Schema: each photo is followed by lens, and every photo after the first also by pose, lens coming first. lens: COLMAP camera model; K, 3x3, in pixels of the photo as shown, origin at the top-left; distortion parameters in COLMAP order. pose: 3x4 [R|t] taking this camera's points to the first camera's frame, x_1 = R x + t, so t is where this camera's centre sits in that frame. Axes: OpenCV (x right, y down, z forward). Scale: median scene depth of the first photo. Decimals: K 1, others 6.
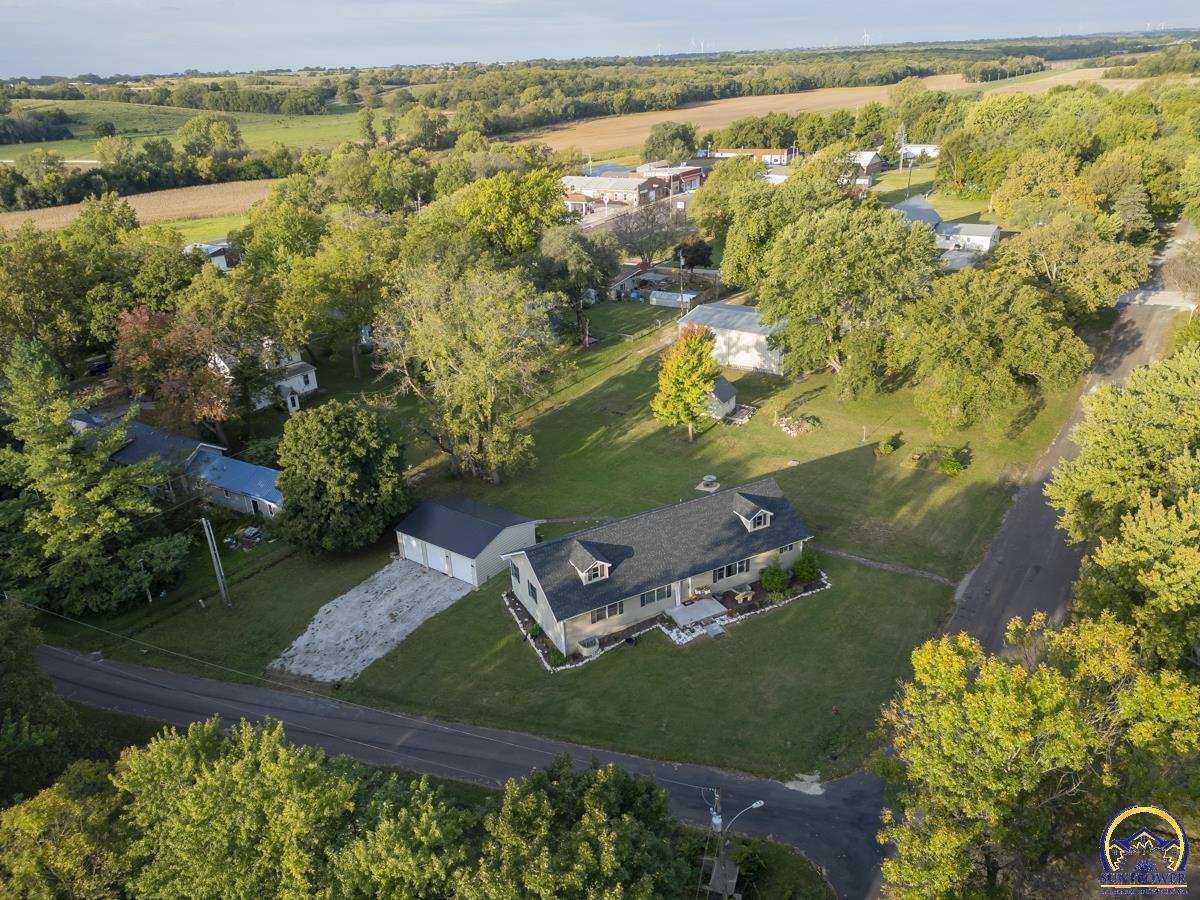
lens RADIAL K [[851.1, 0, 600.4], [0, 851.1, 457.2], [0, 0, 1]] dist [0.064196, -0.042338]
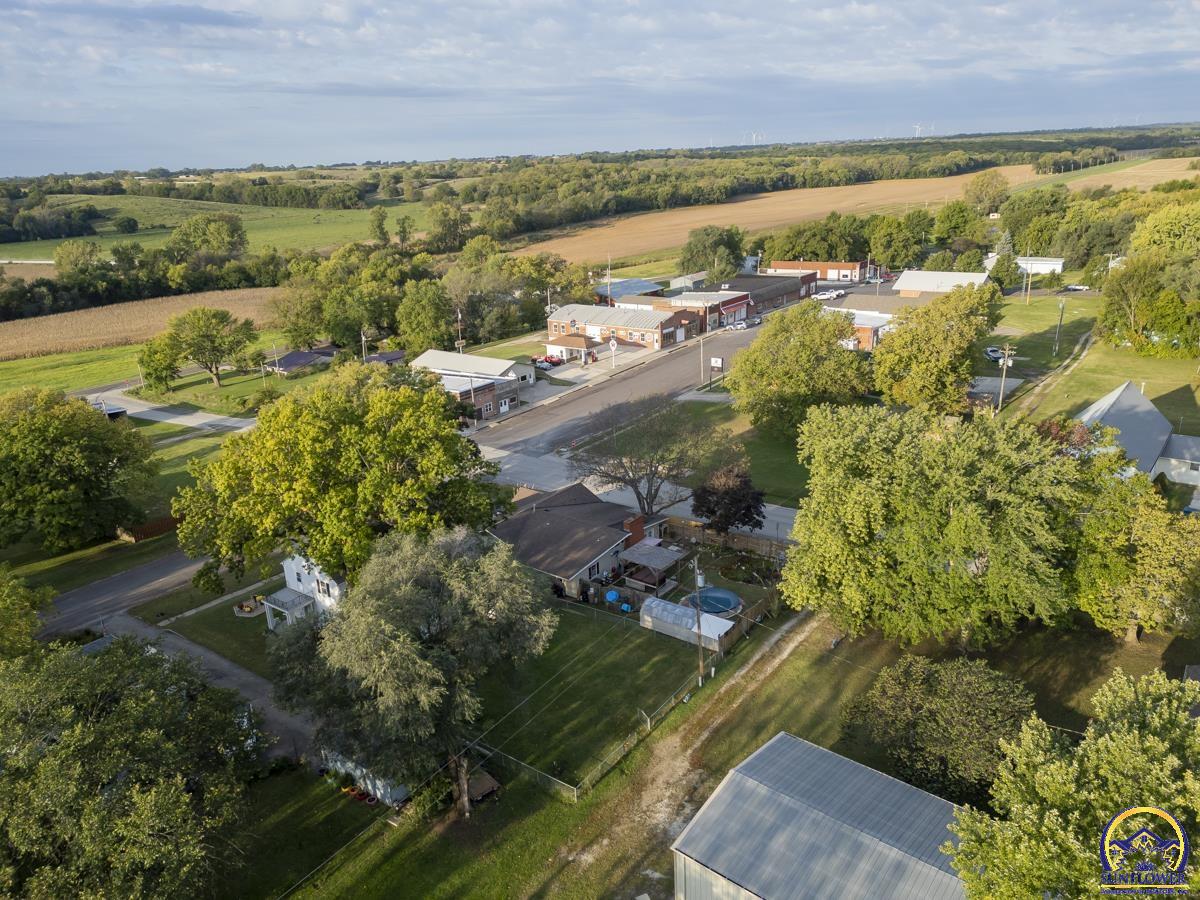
lens RADIAL K [[851.1, 0, 600.4], [0, 851.1, 457.2], [0, 0, 1]] dist [0.064196, -0.042338]
pose [[0.998191, 0.016062, -0.057945, 0.012444], [-0.021244, 0.995718, -0.089969, -0.046195], [0.056252, 0.091038, 0.994257, 0.096828]]
